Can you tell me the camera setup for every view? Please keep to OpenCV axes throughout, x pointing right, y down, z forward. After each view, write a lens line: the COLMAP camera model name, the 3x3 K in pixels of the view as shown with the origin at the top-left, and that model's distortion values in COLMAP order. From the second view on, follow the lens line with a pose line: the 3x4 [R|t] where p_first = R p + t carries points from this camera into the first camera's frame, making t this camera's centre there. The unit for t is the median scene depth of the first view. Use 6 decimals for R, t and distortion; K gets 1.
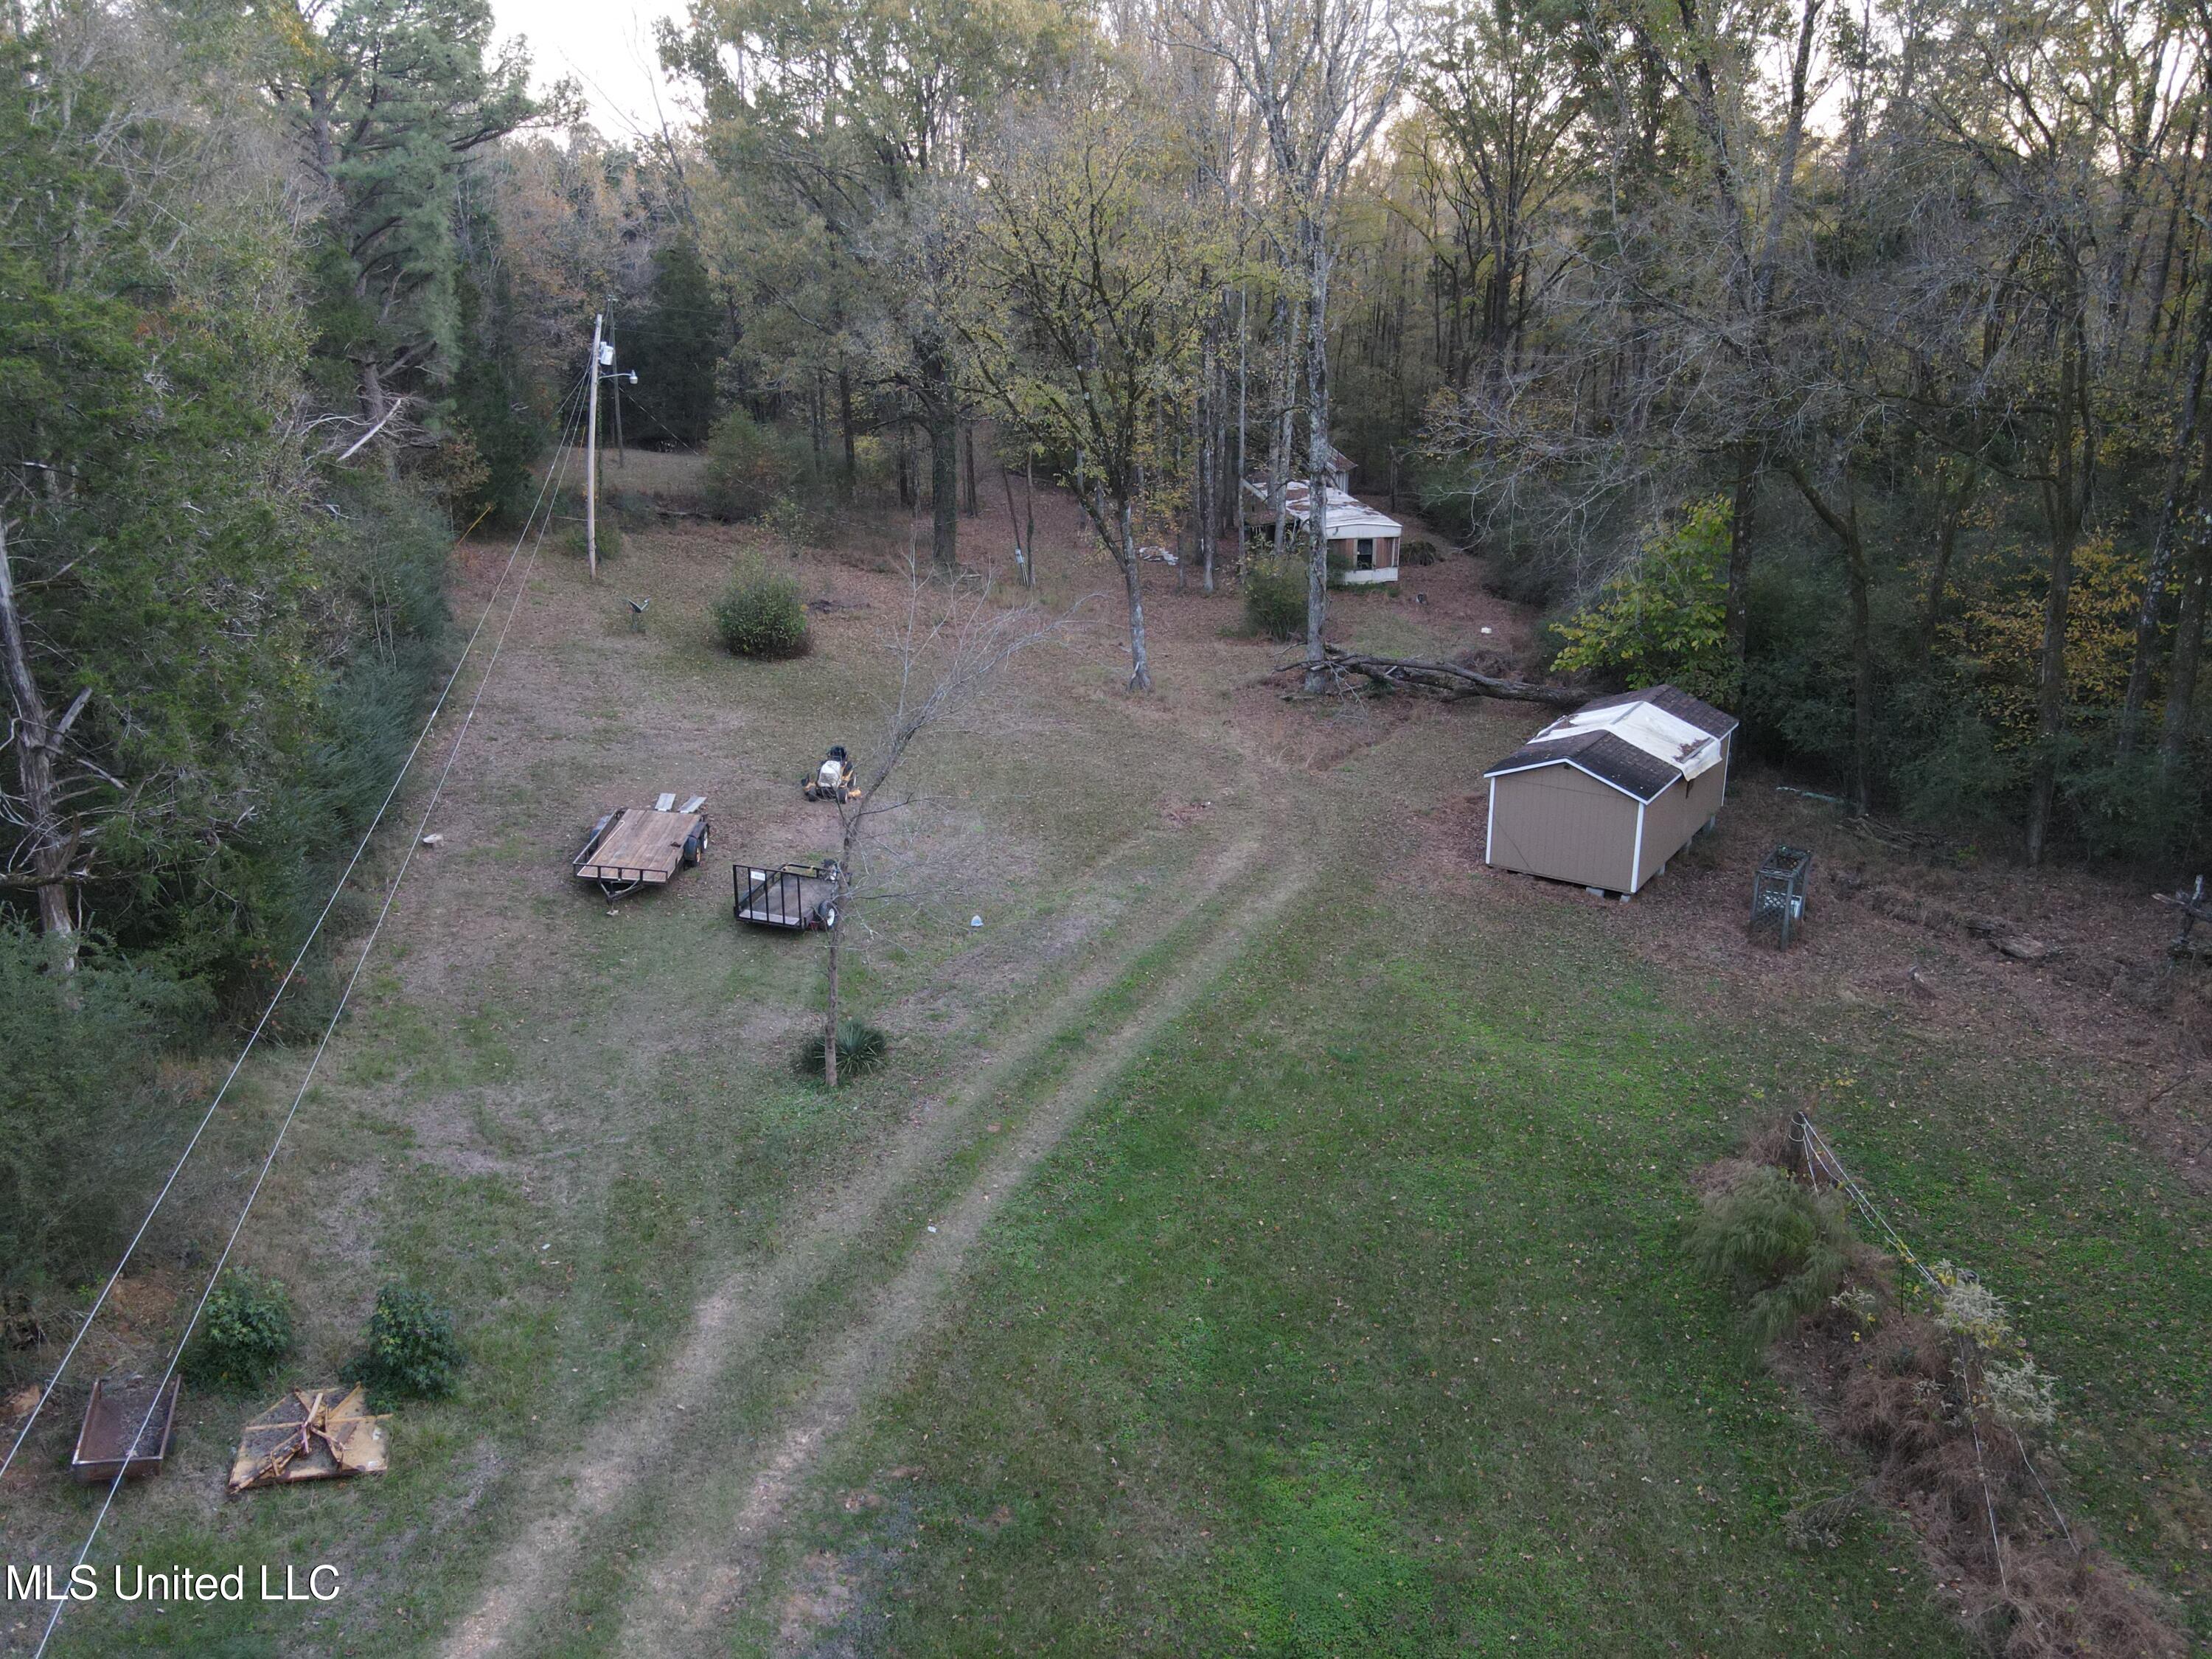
lens RADIAL K [[1634.2, 0, 1111.9], [0, 1634.2, 844.7], [0, 0, 1]] dist [-0.006495, 0.043049]
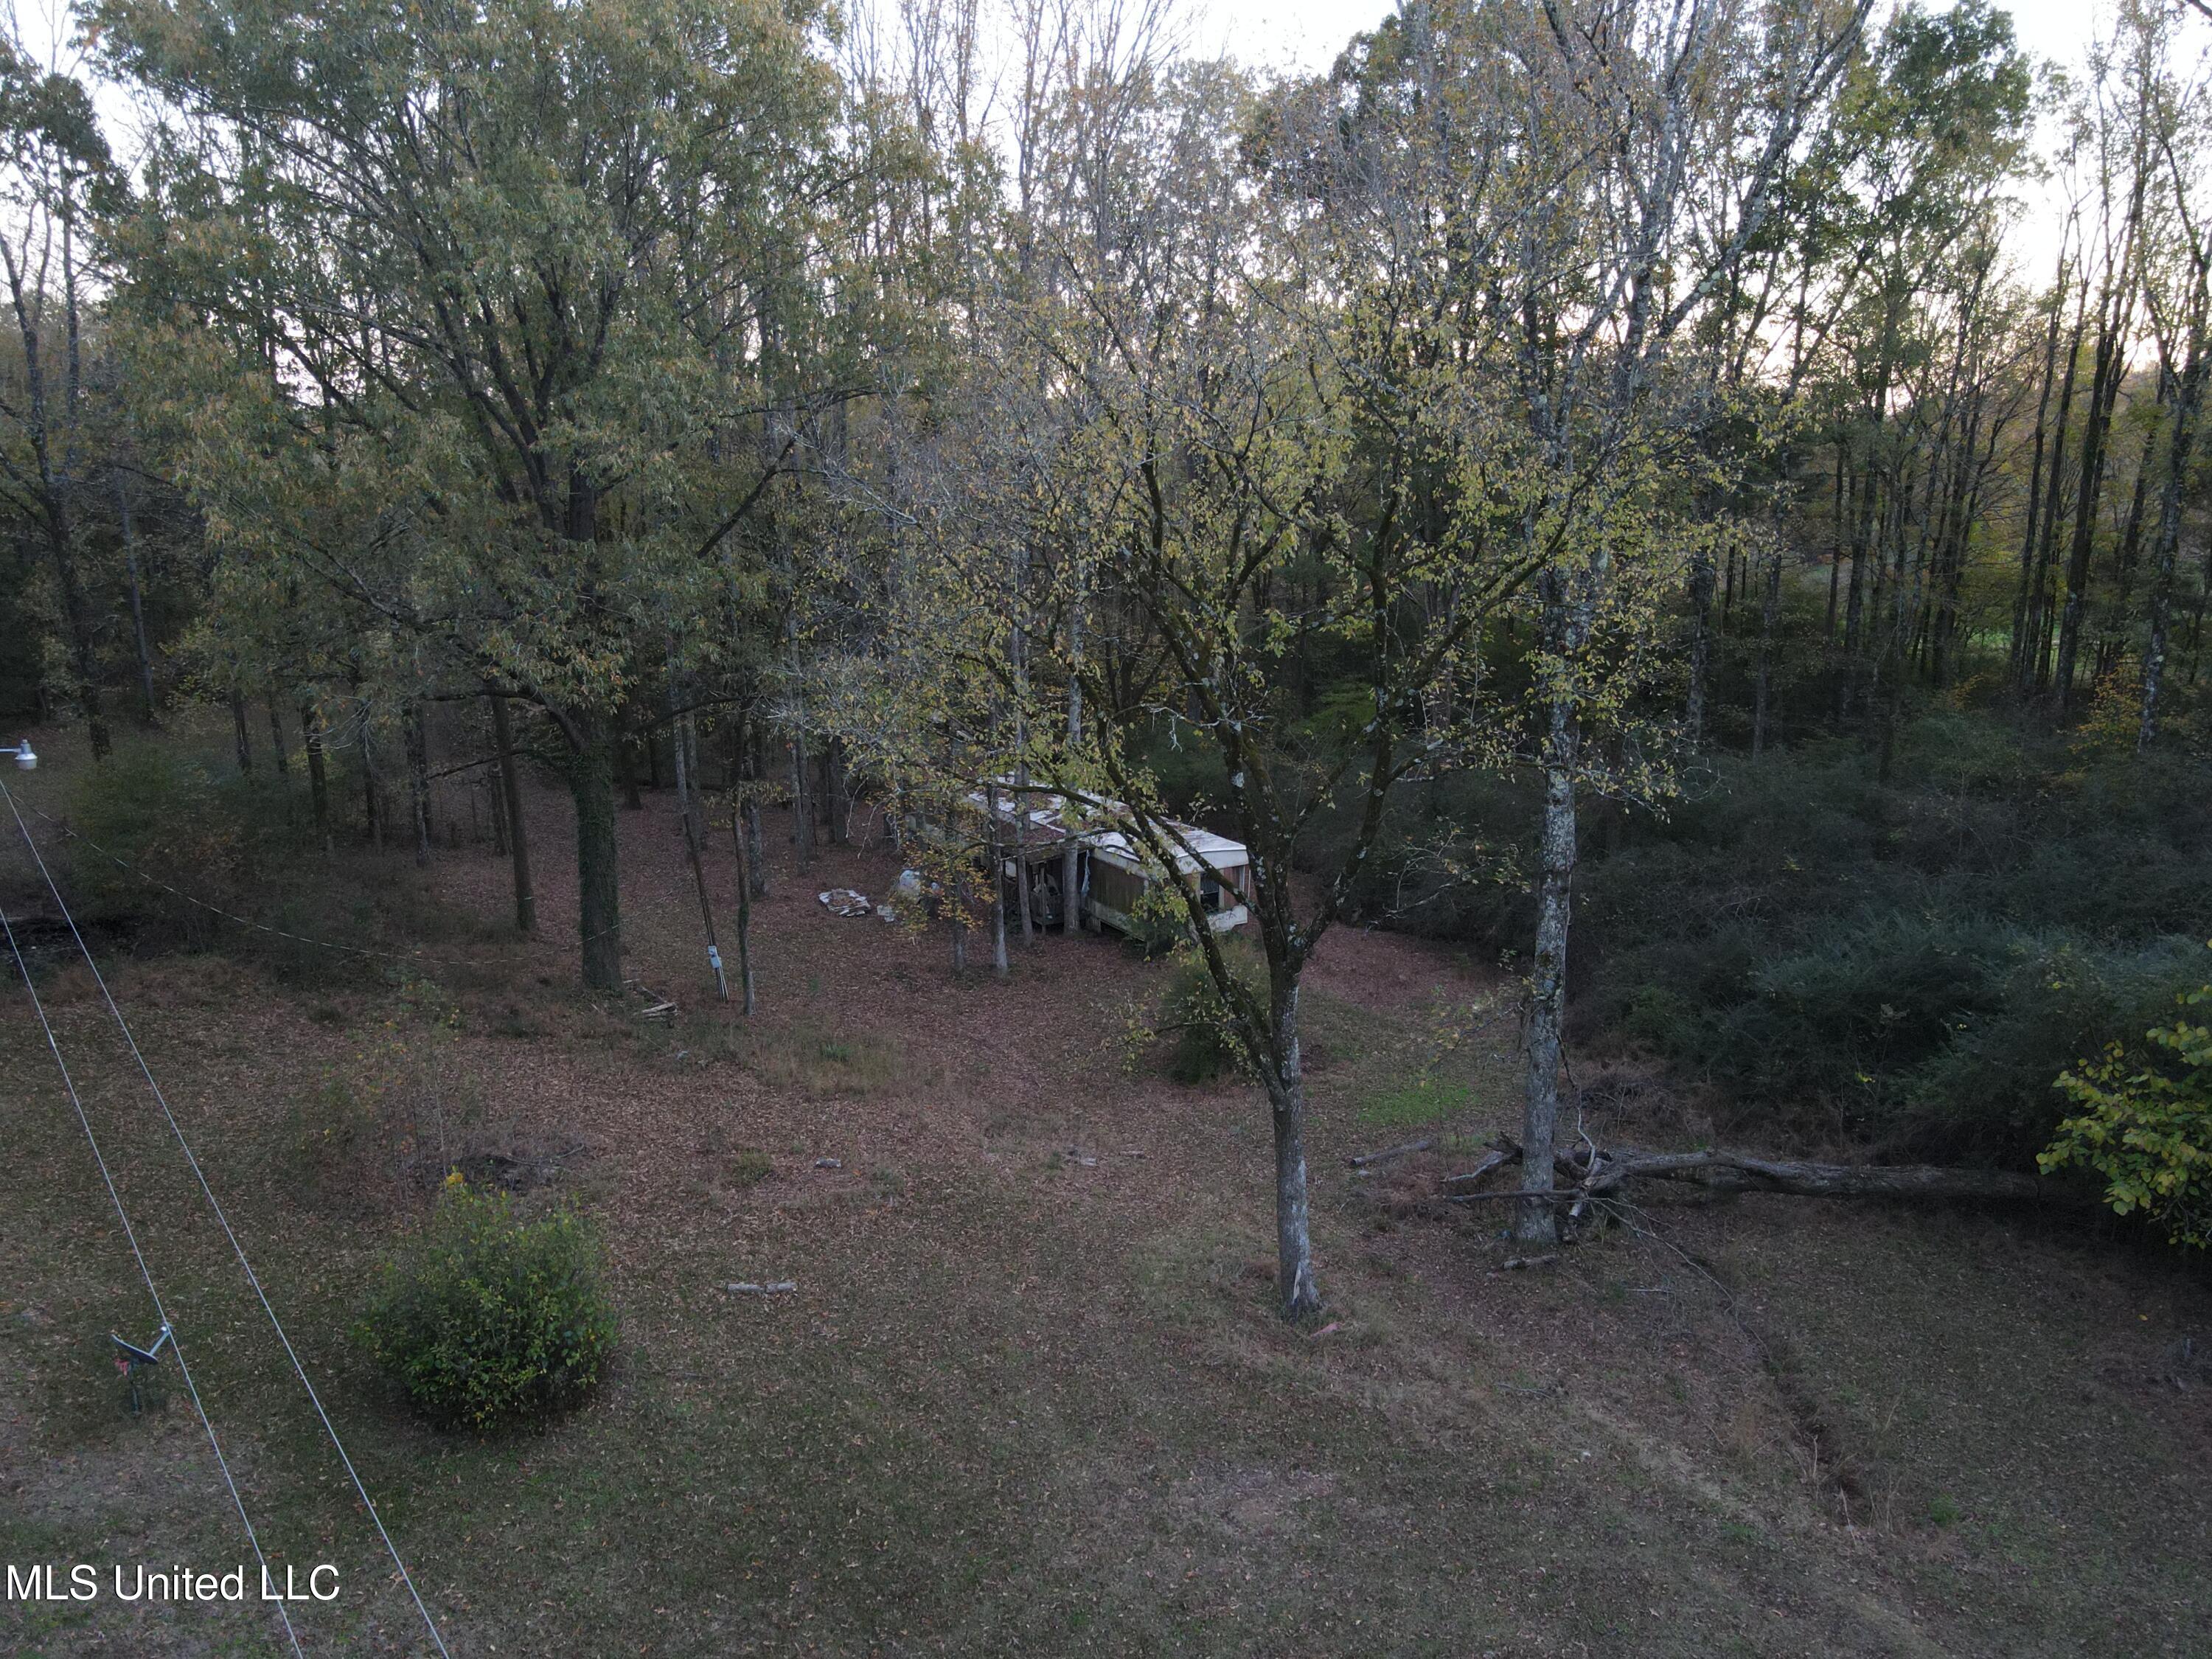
lens RADIAL K [[1629.8, 0, 1111.1], [0, 1629.8, 850.1], [0, 0, 1]] dist [-0.000881, 0.029195]
pose [[0.913287, -0.093953, 0.396332, -0.325590], [0.138442, 0.986706, -0.085113, -0.292801], [-0.383067, 0.132601, 0.914153, 0.774861]]
